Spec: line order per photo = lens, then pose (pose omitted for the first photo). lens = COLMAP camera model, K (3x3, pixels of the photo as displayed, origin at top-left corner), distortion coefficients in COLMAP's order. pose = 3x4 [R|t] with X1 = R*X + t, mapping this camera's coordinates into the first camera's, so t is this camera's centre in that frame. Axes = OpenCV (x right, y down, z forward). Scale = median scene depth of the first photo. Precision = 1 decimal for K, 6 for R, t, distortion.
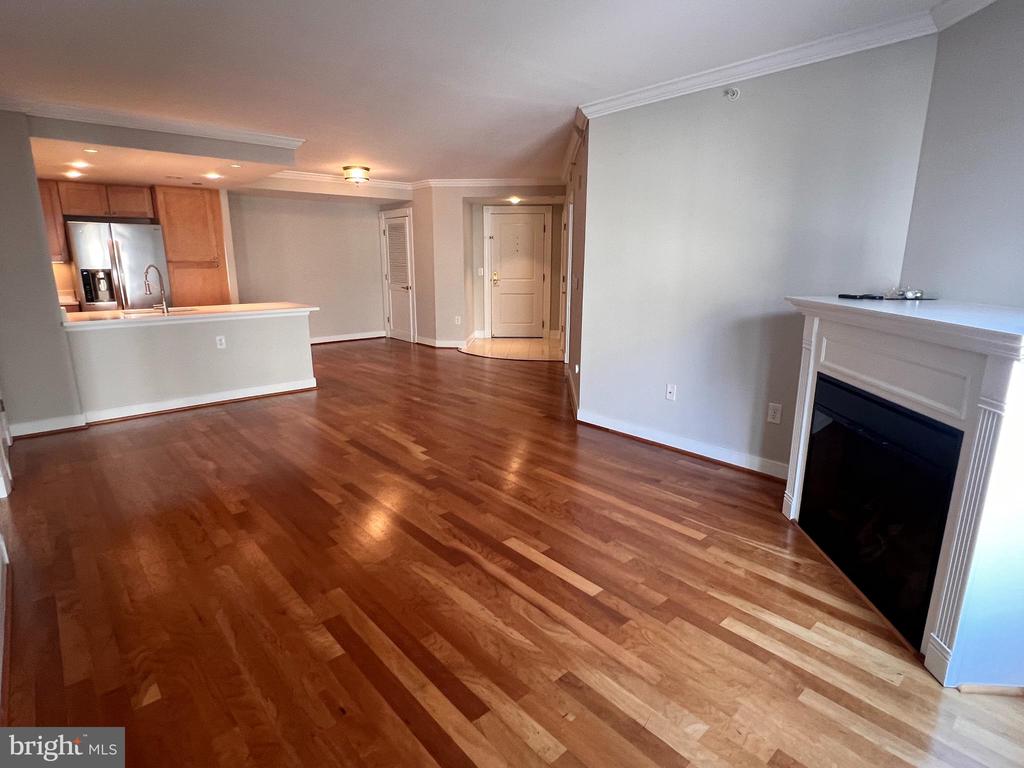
lens RADIAL K [[524.9, 0, 509.1], [0, 524.9, 377.4], [0, 0, 1]] dist [-0.004941, -0.000955]
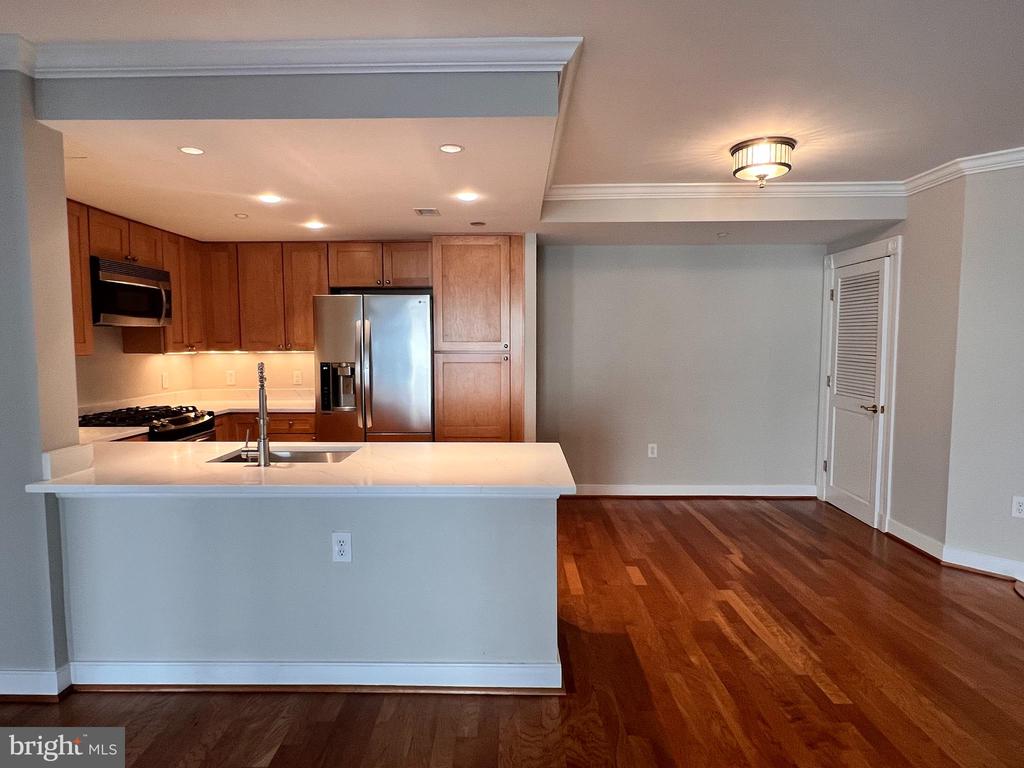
lens RADIAL K [[594.4, 0, 507.0], [0, 594.4, 388.2], [0, 0, 1]] dist [-0.003672, -0.002052]
pose [[0.731643, 0.047377, -0.680040, -0.103113], [-0.146007, 0.985322, -0.088441, -0.126780], [0.665868, 0.163998, 0.727822, 0.540215]]
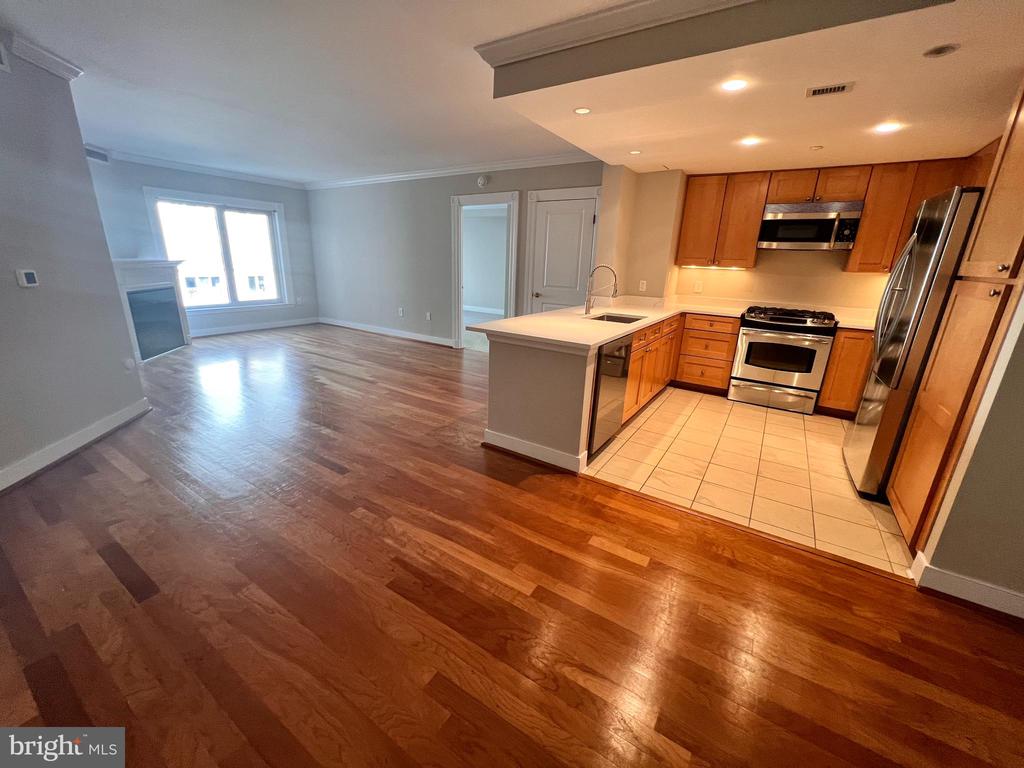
lens RADIAL K [[409.4, 0, 507.2], [0, 409.4, 381.9], [0, 0, 1]] dist [-0.003458, 0.000440]
pose [[-0.968459, 0.036470, -0.246488, -0.227930], [-0.091192, 0.868722, 0.486833, -0.269976], [0.231885, 0.493956, -0.837996, 1.209454]]
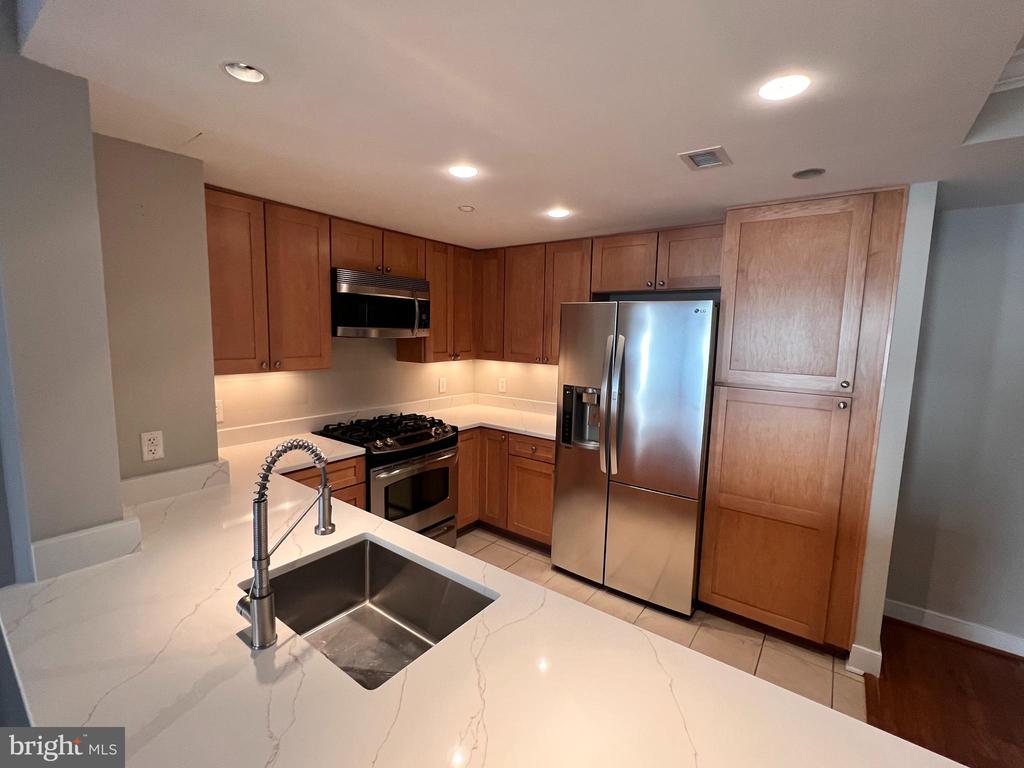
lens RADIAL K [[452.5, 0, 508.8], [0, 452.5, 382.6], [0, 0, 1]] dist [-0.001950, 0.000040]
pose [[0.194155, 0.112872, -0.974456, -0.319691], [-0.238405, 0.969006, 0.064740, -0.202859], [0.951560, 0.219745, 0.215046, 0.748458]]
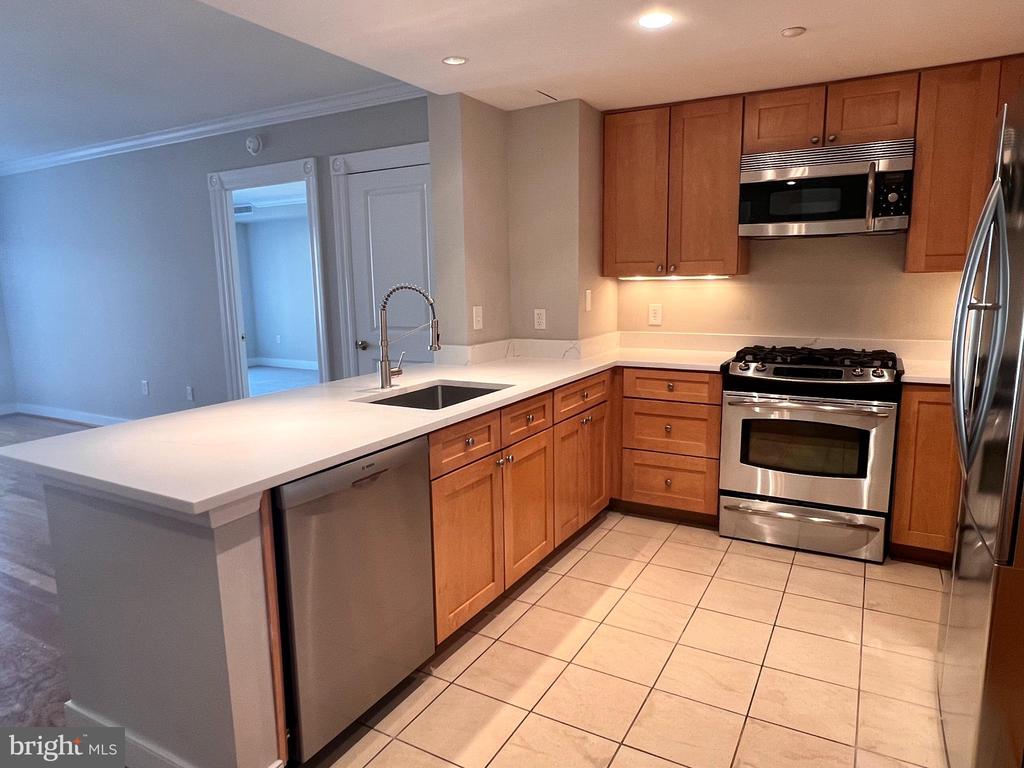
lens RADIAL K [[642.7, 0, 512.7], [0, 642.7, 385.8], [0, 0, 1]] dist [0.007792, -0.009373]
pose [[-0.948059, 0.062907, -0.311814, -0.422560], [-0.059140, 0.928303, 0.367092, -0.245563], [0.312550, 0.366465, -0.876365, 1.107526]]
